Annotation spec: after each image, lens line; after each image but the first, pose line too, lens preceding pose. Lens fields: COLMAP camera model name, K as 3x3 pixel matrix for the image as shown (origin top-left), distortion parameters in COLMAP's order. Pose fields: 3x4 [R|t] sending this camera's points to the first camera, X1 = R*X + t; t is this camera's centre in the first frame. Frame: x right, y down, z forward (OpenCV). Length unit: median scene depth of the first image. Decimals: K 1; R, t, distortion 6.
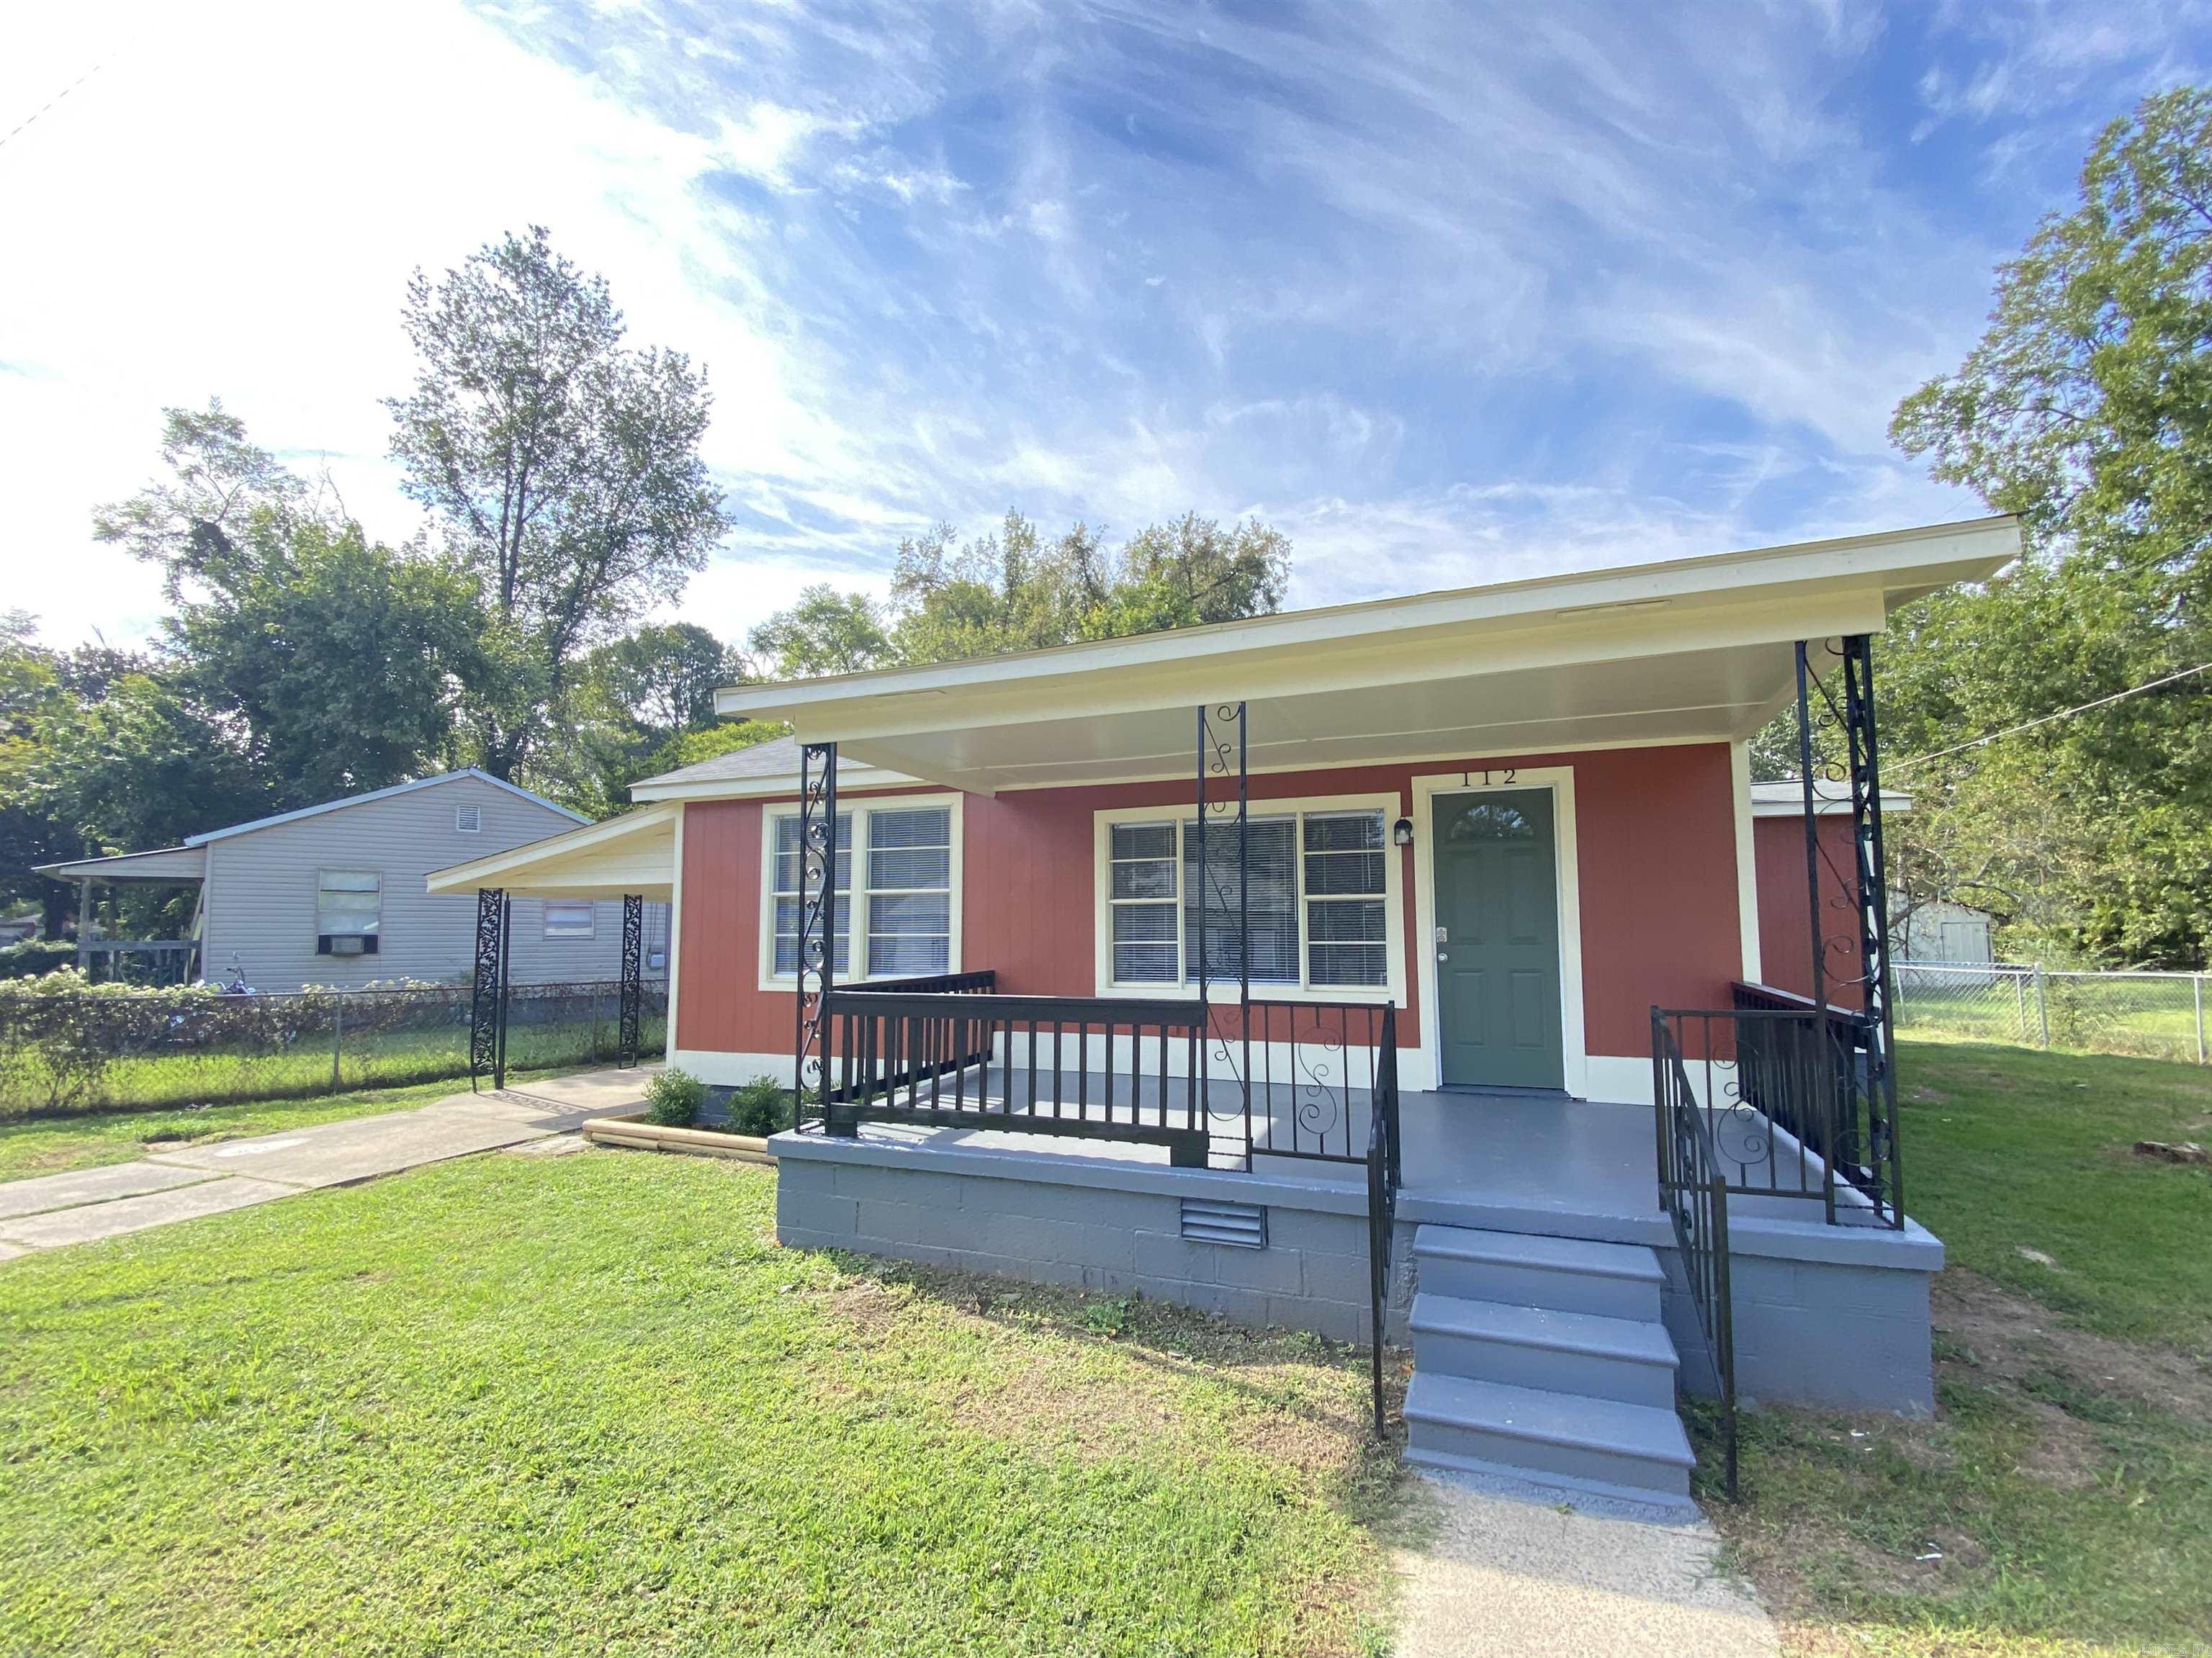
lens RADIAL K [[955.4, 0, 1109.7], [0, 955.4, 869.5], [0, 0, 1]] dist [0.004358, -0.011546]
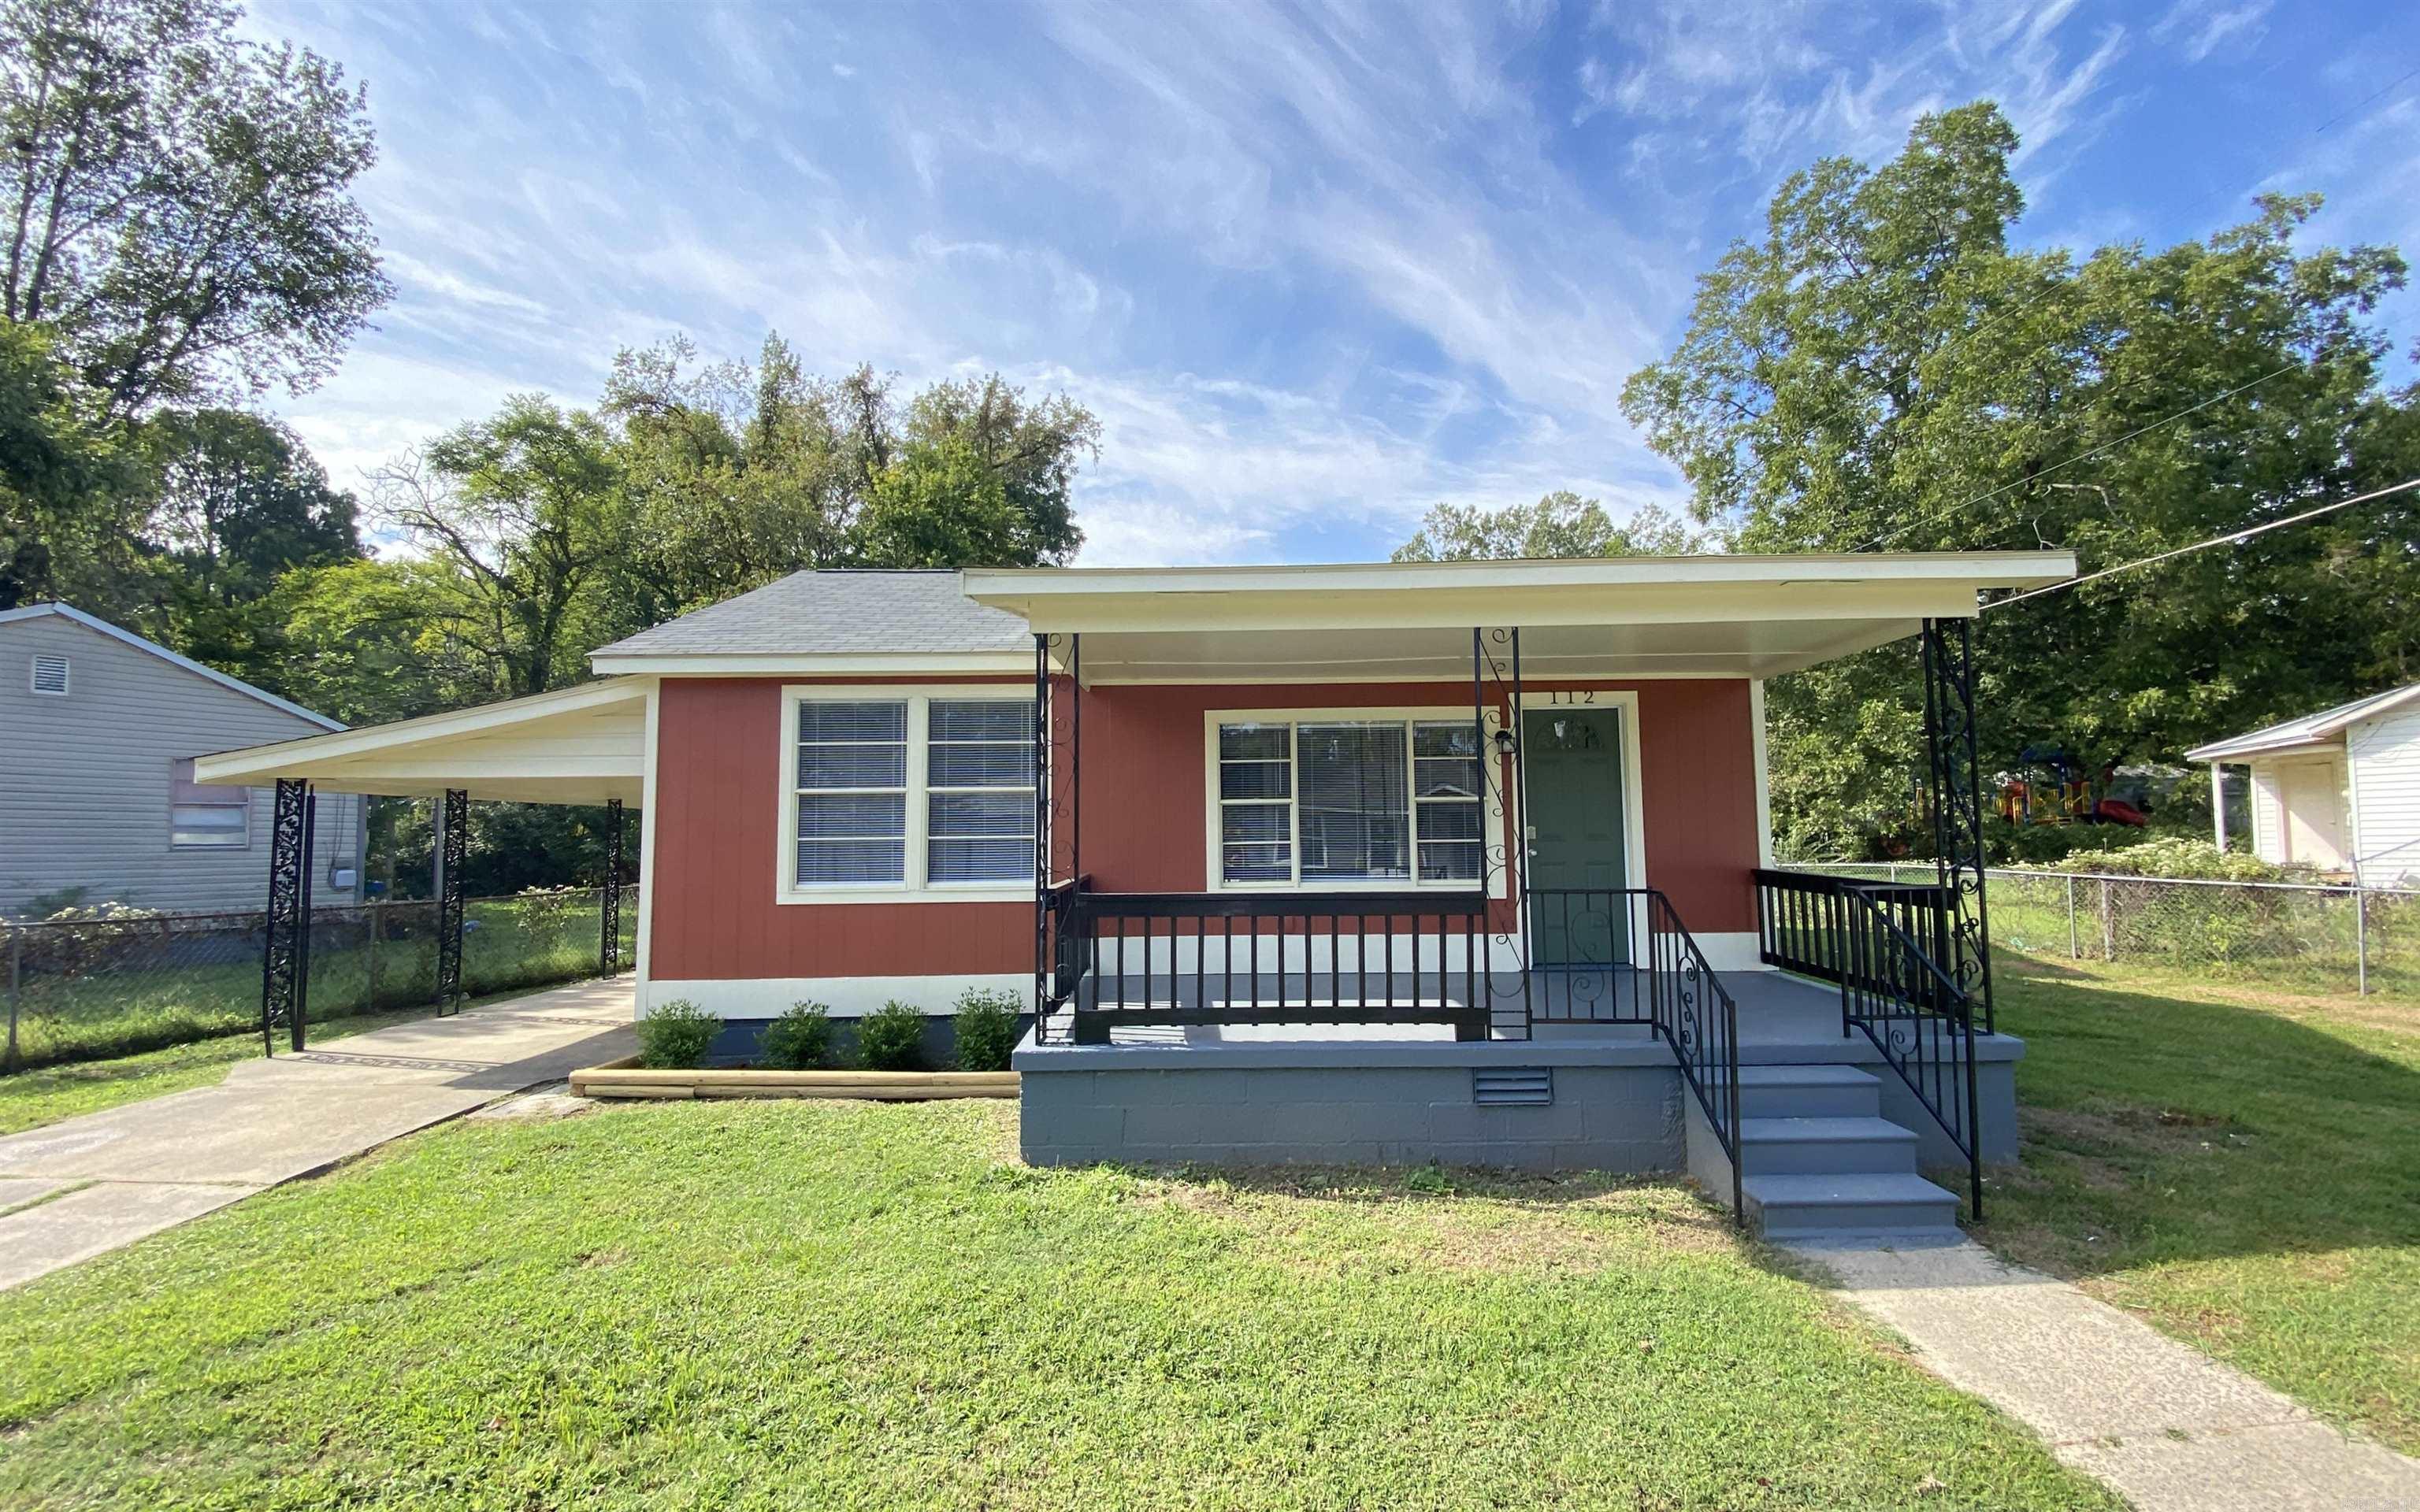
lens RADIAL K [[1047.6, 0, 1219.5], [0, 1047.6, 760.2], [0, 0, 1]] dist [0.005903, -0.008968]
pose [[0.928186, 0.021393, 0.371500, -0.278486], [-0.018511, 0.999765, -0.011321, 0.001423], [-0.371655, 0.003631, 0.928364, -0.011619]]
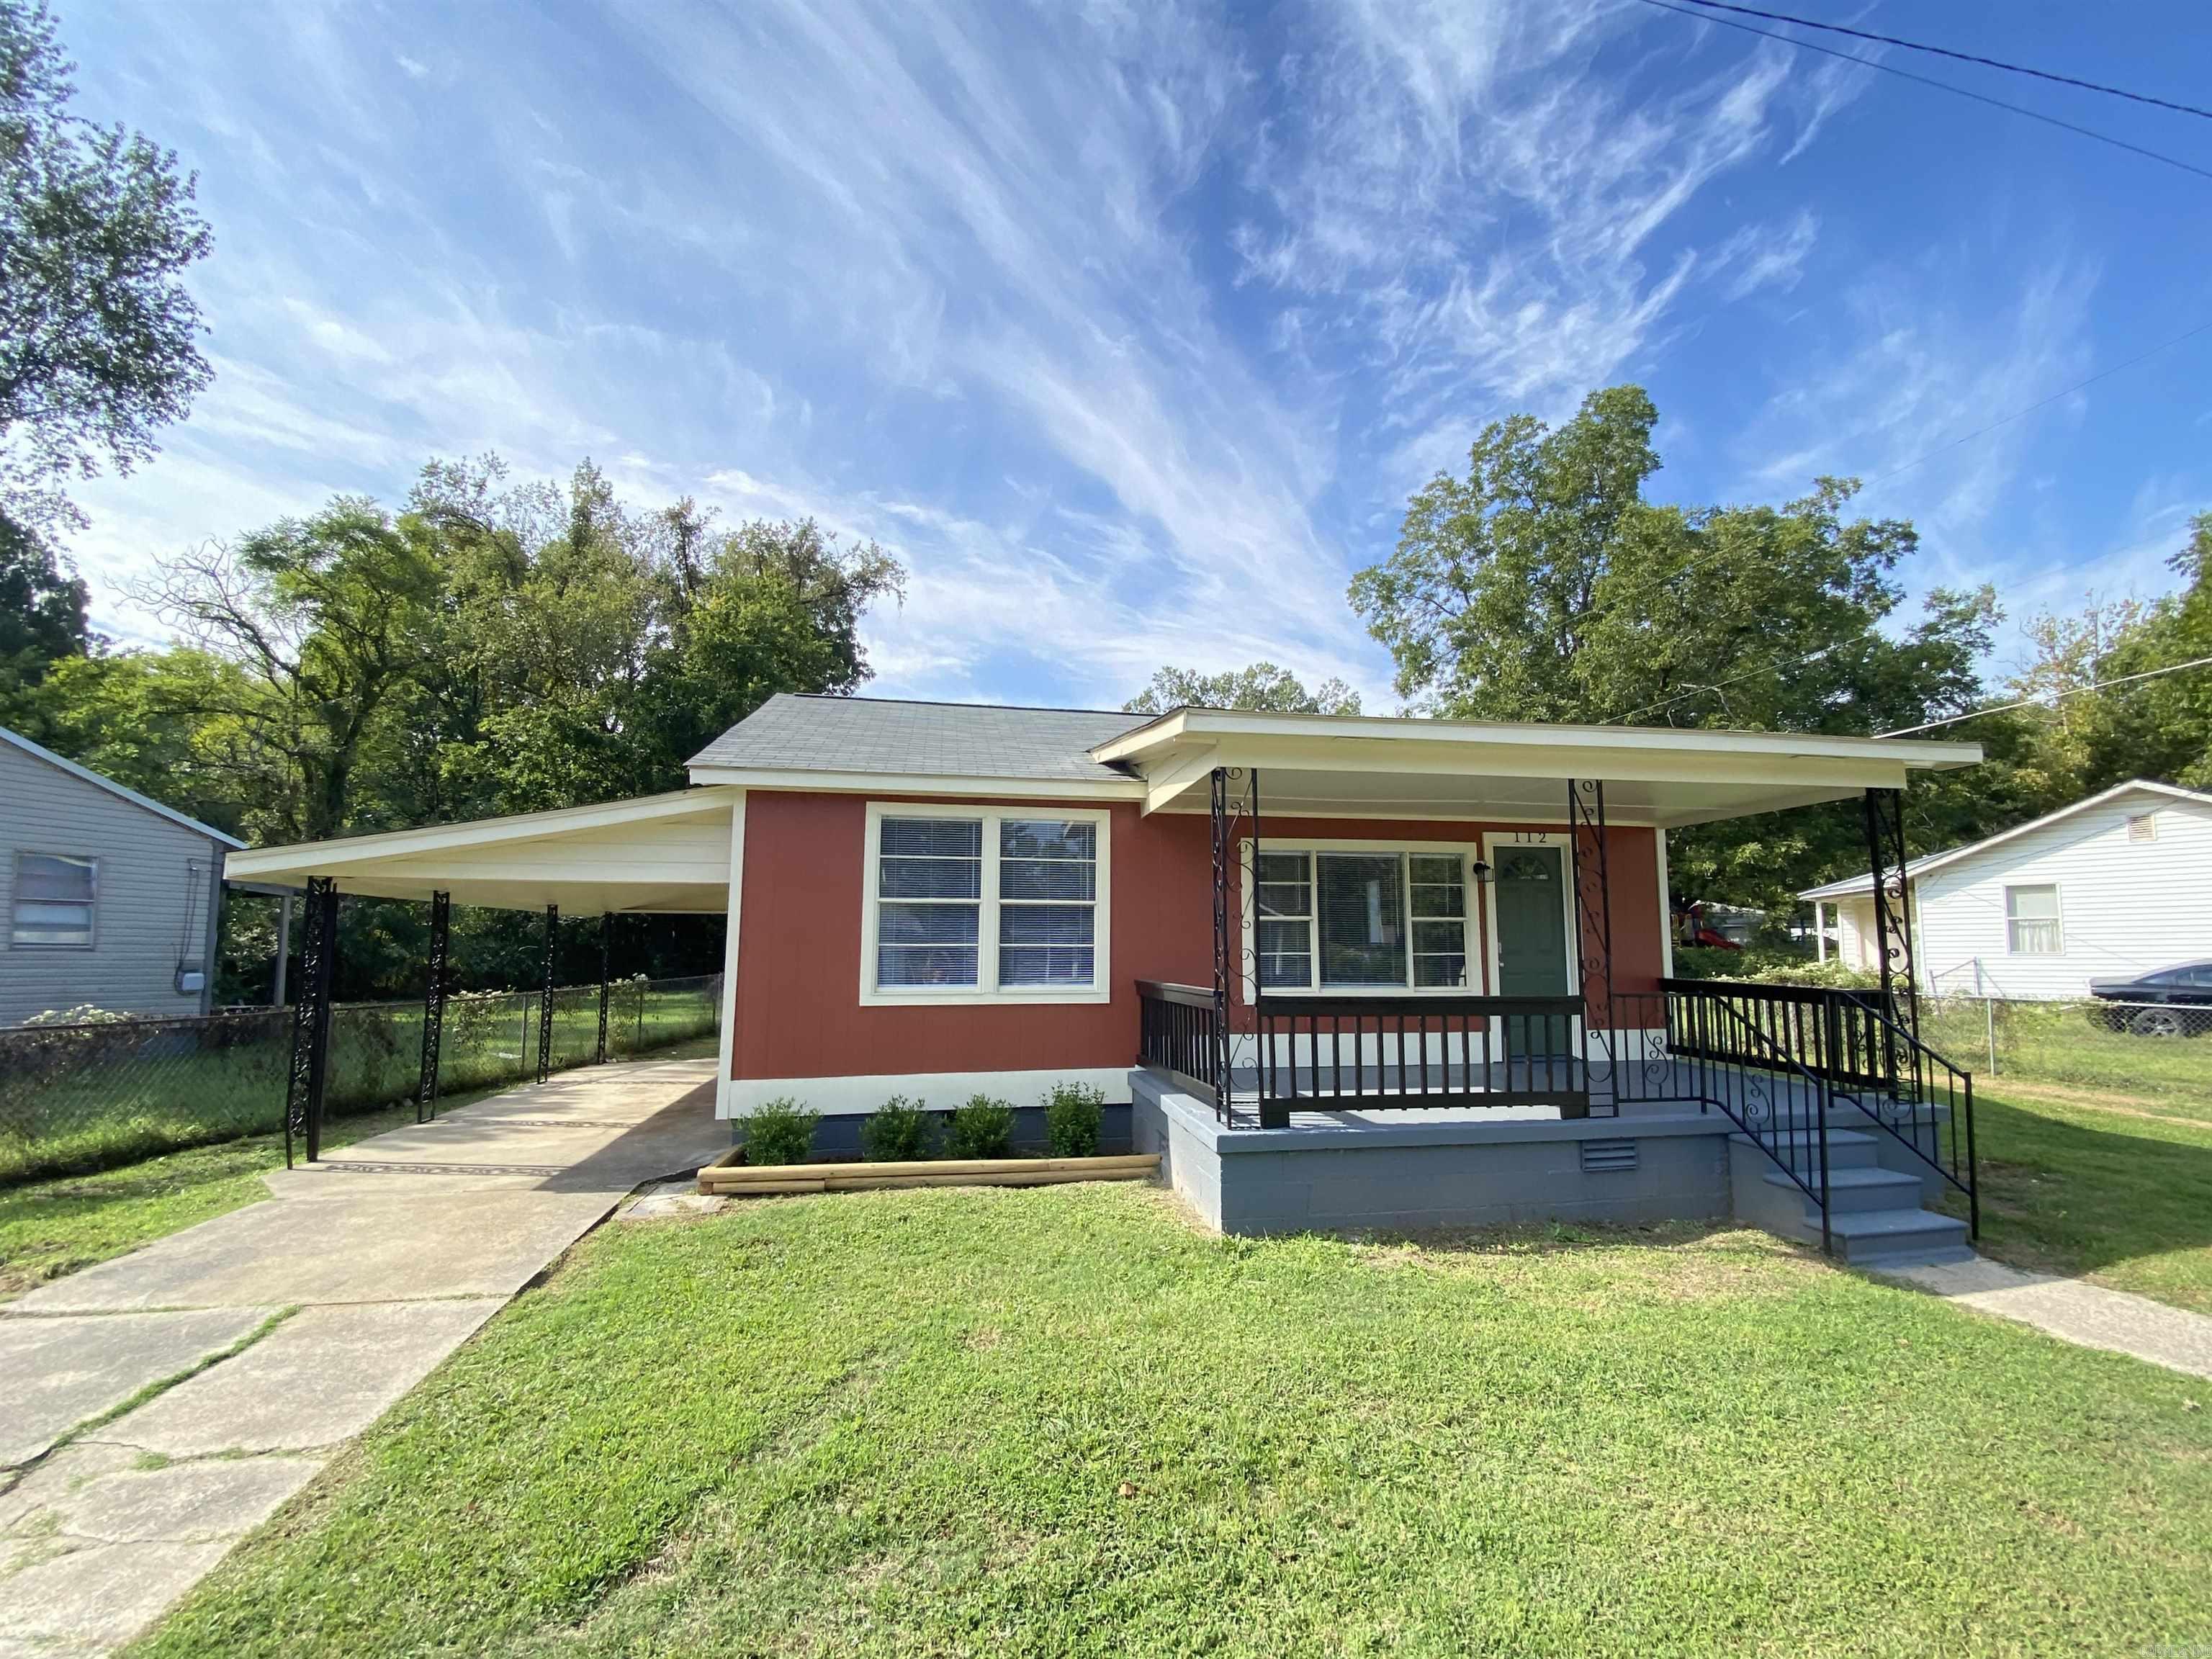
lens RADIAL K [[931.8, 0, 1116.8], [0, 931.8, 854.7], [0, 0, 1]] dist [0.005041, -0.010157]
pose [[0.841230, 0.059658, 0.537376, -0.511472], [-0.040449, 0.998053, -0.047480, 0.012114], [-0.539163, 0.018206, 0.842005, 0.098136]]
